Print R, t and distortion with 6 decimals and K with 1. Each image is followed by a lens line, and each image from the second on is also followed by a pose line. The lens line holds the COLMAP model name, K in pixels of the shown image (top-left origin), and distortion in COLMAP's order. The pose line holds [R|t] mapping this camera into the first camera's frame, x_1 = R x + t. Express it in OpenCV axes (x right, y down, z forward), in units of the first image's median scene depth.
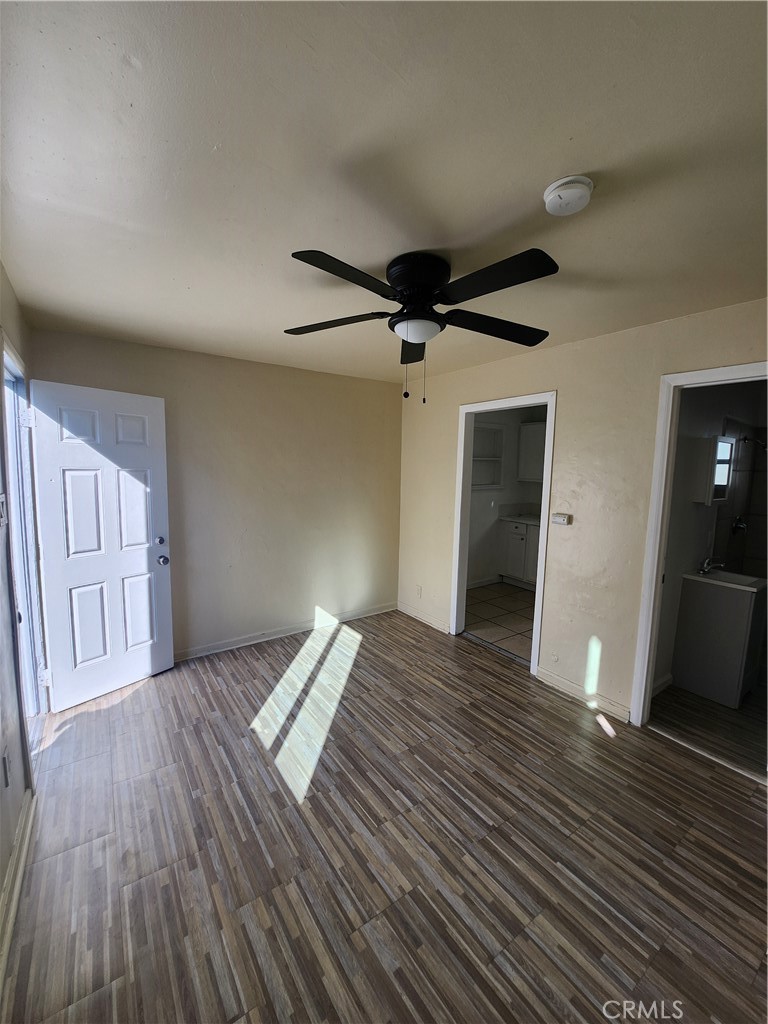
lens RADIAL K [[414.7, 0, 383.6], [0, 414.7, 516.8], [0, 0, 1]] dist [-0.013119, -0.000467]
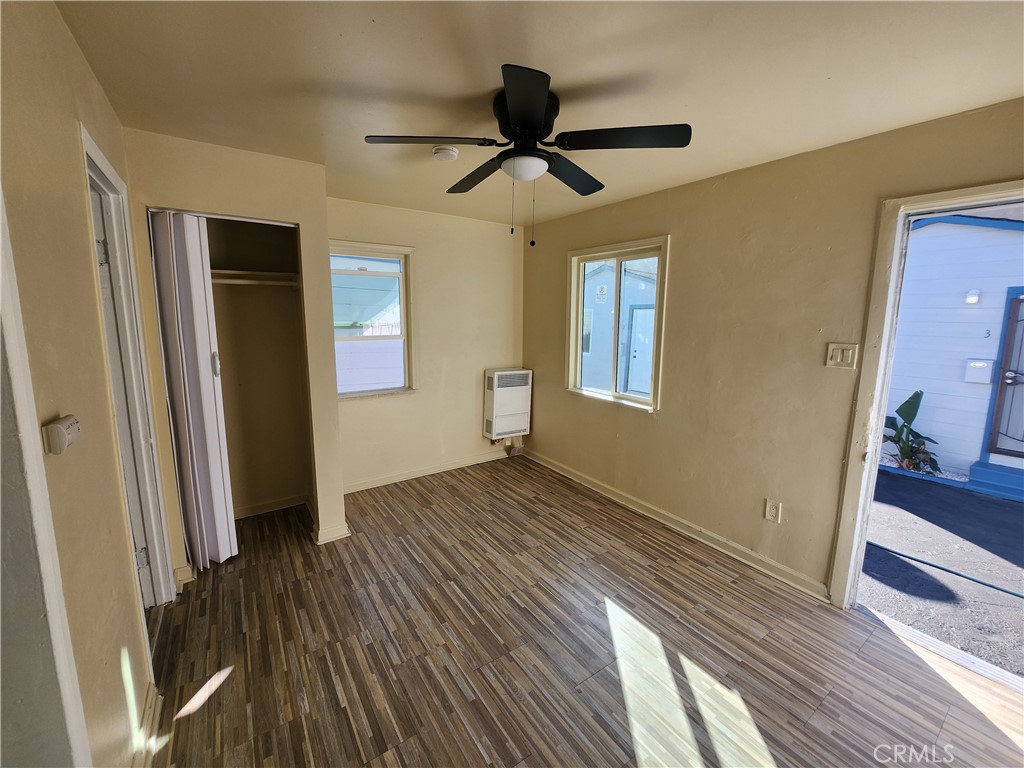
lens RADIAL K [[414.7, 0, 509.2], [0, 414.7, 378.2], [0, 0, 1]] dist [-0.013119, -0.000467]
pose [[-0.999320, -0.036489, -0.005290, 0.106148], [-0.036668, 0.968547, 0.246115, -0.205643], [-0.003857, 0.246141, -0.969226, 2.049864]]
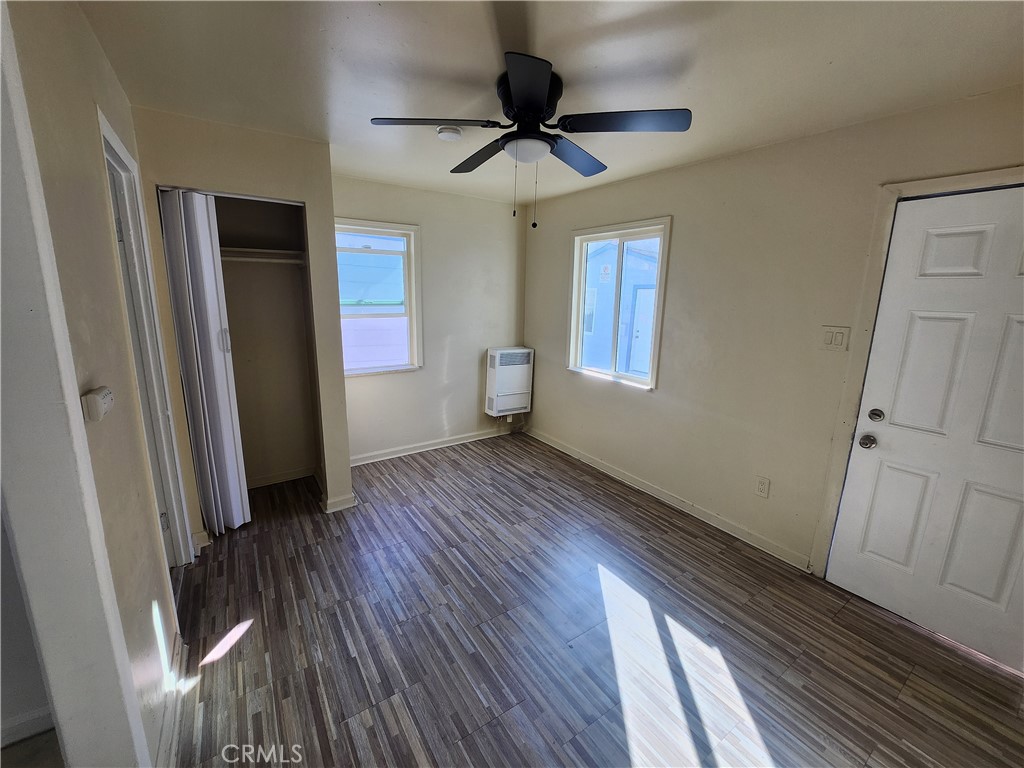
lens RADIAL K [[414.7, 0, 510.1], [0, 414.7, 374.8], [0, 0, 1]] dist [-0.013119, -0.000467]
pose [[-0.998892, -0.047015, -0.002226, 0.099263], [-0.045661, 0.956461, 0.288266, -0.217569], [-0.011424, 0.288048, -0.957548, 2.097770]]
